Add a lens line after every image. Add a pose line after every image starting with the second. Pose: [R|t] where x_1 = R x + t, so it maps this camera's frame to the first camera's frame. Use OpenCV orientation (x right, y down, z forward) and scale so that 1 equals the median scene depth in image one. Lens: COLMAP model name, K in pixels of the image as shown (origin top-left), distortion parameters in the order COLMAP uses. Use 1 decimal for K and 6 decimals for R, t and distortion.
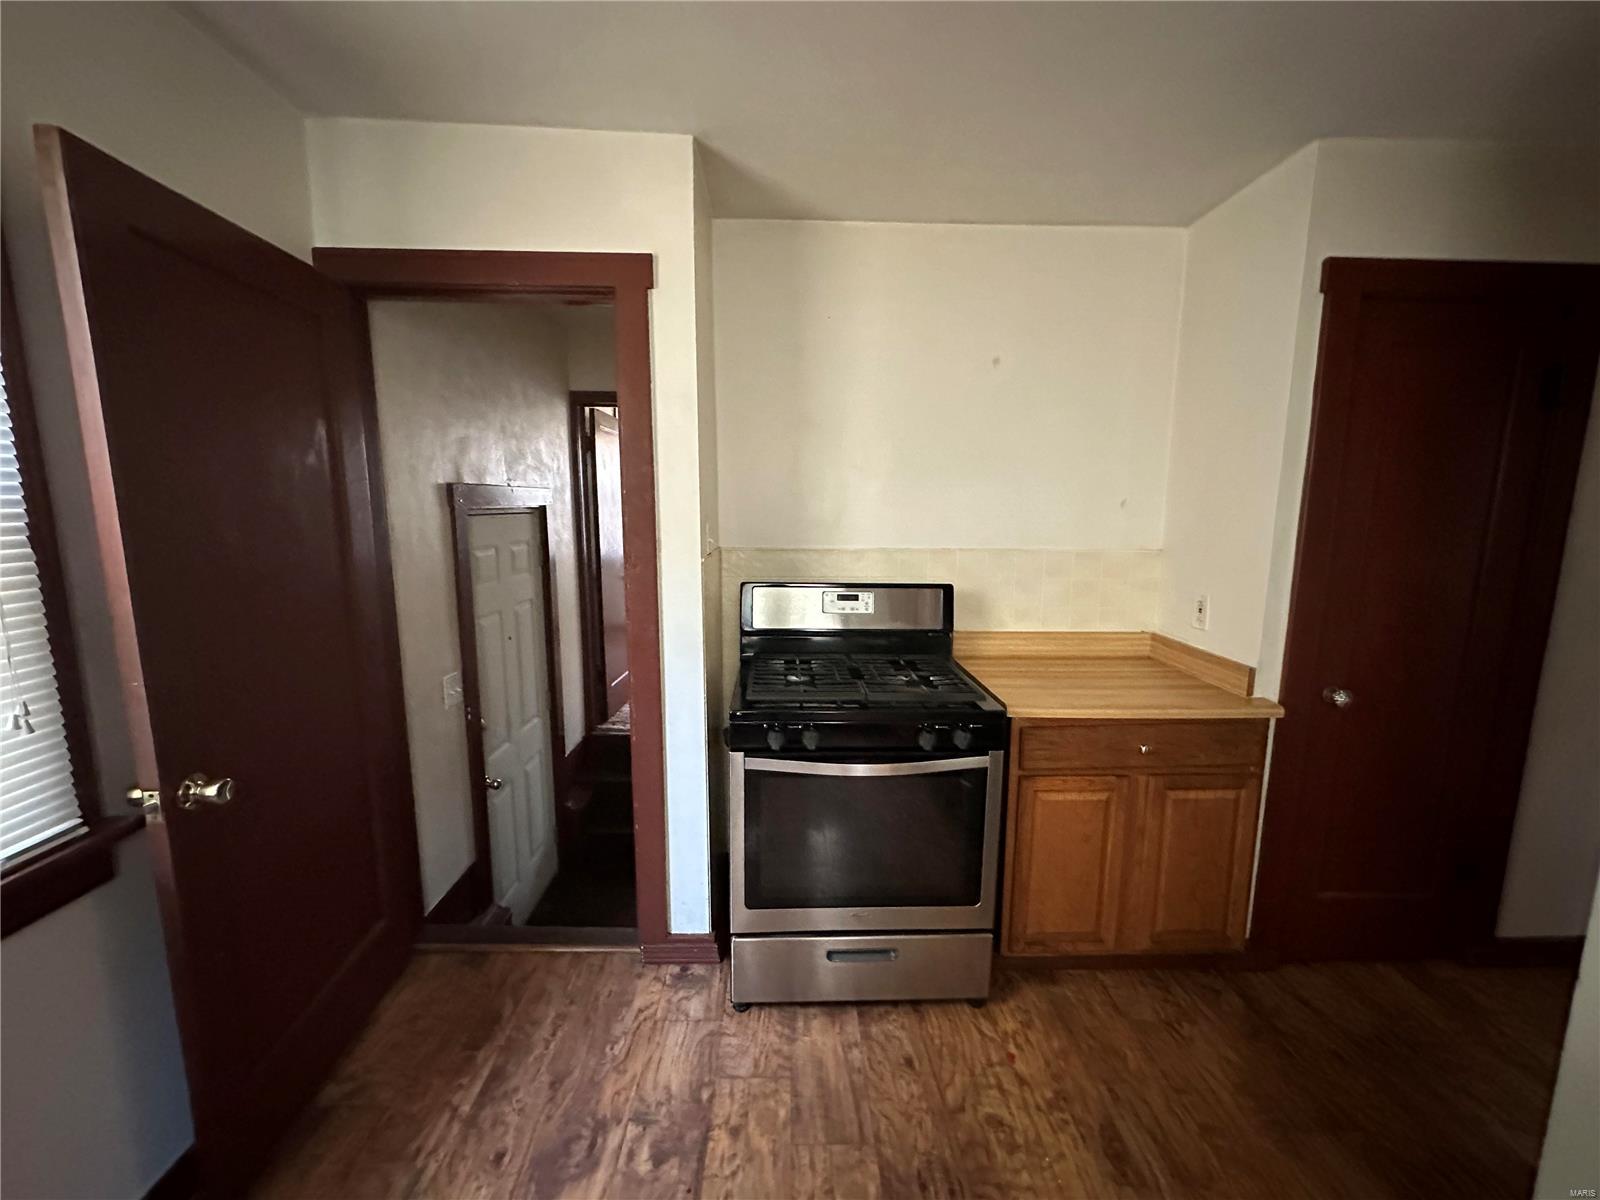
lens RADIAL K [[645.9, 0, 798.5], [0, 645.9, 604.9], [0, 0, 1]] dist [0.006243, 0.000077]
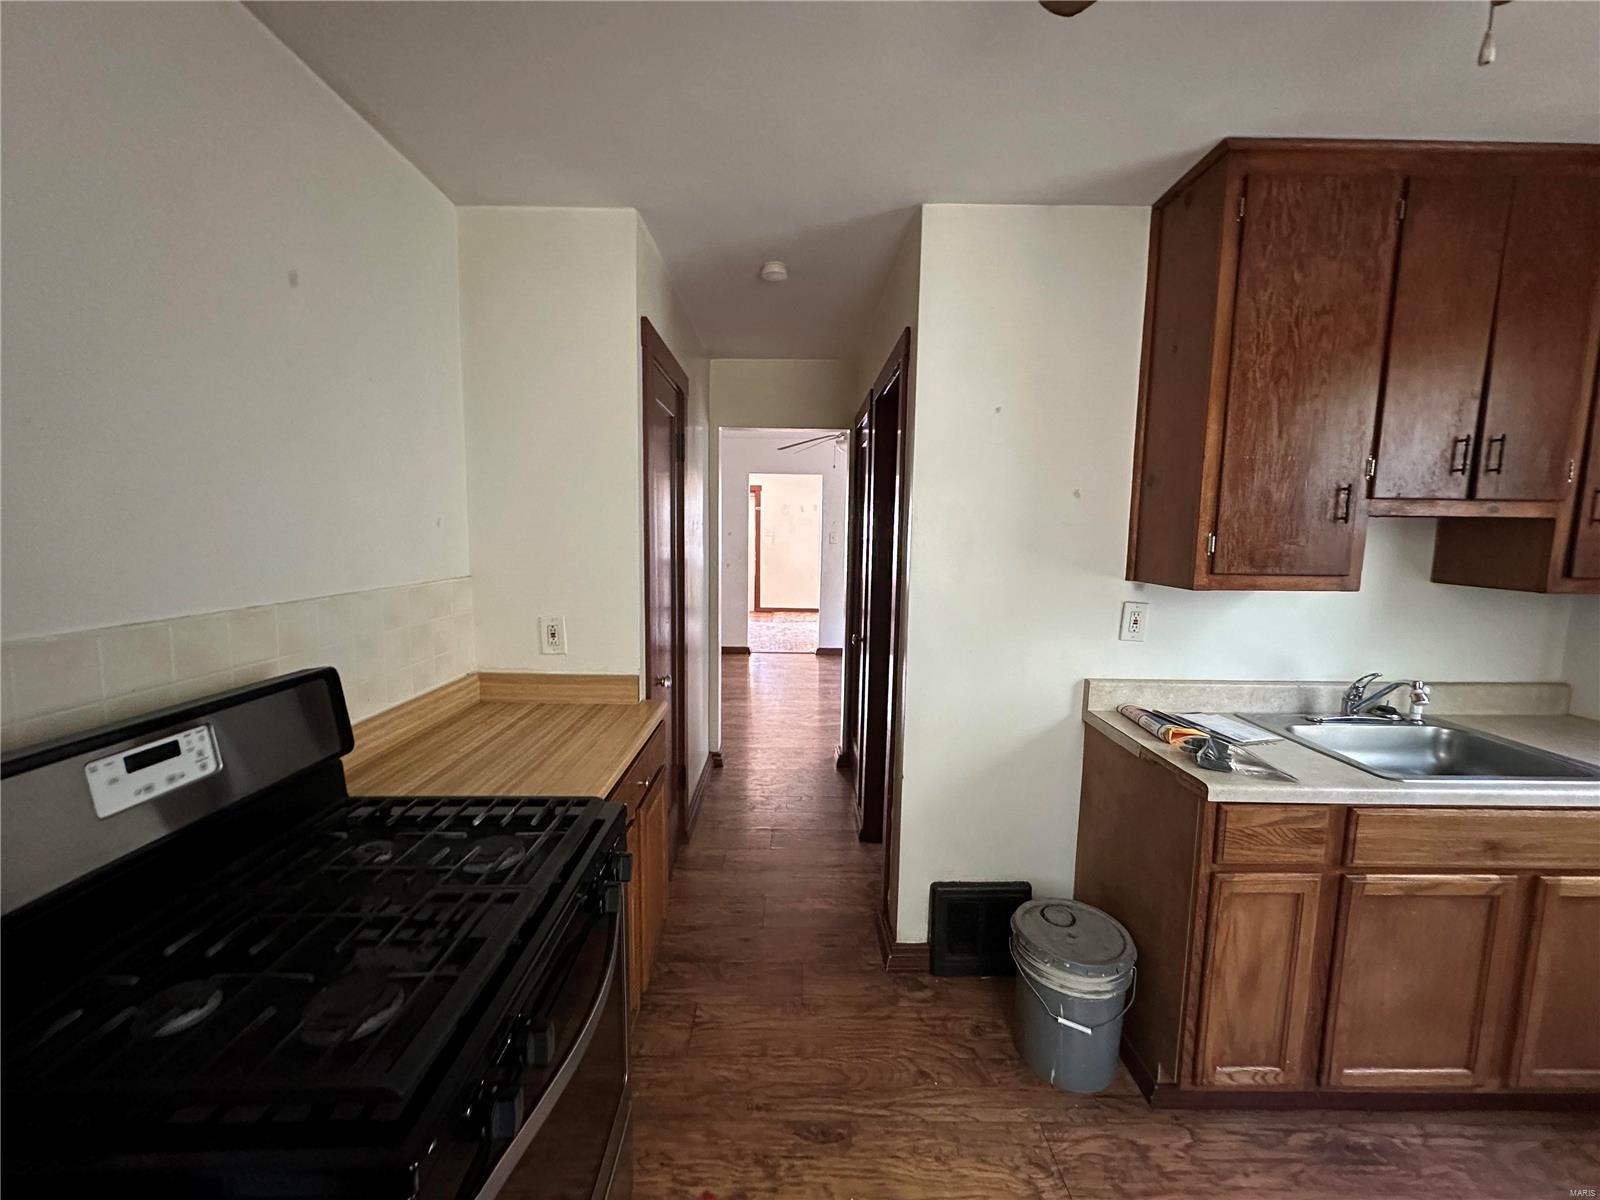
lens RADIAL K [[645.9, 0, 799.3], [0, 645.9, 596.9], [0, 0, 1]] dist [0.006243, 0.000077]
pose [[0.007175, -0.112769, 0.993595, -0.322677], [0.136395, 0.984445, 0.110745, -0.102949], [-0.990629, 0.134727, 0.022445, 0.606722]]
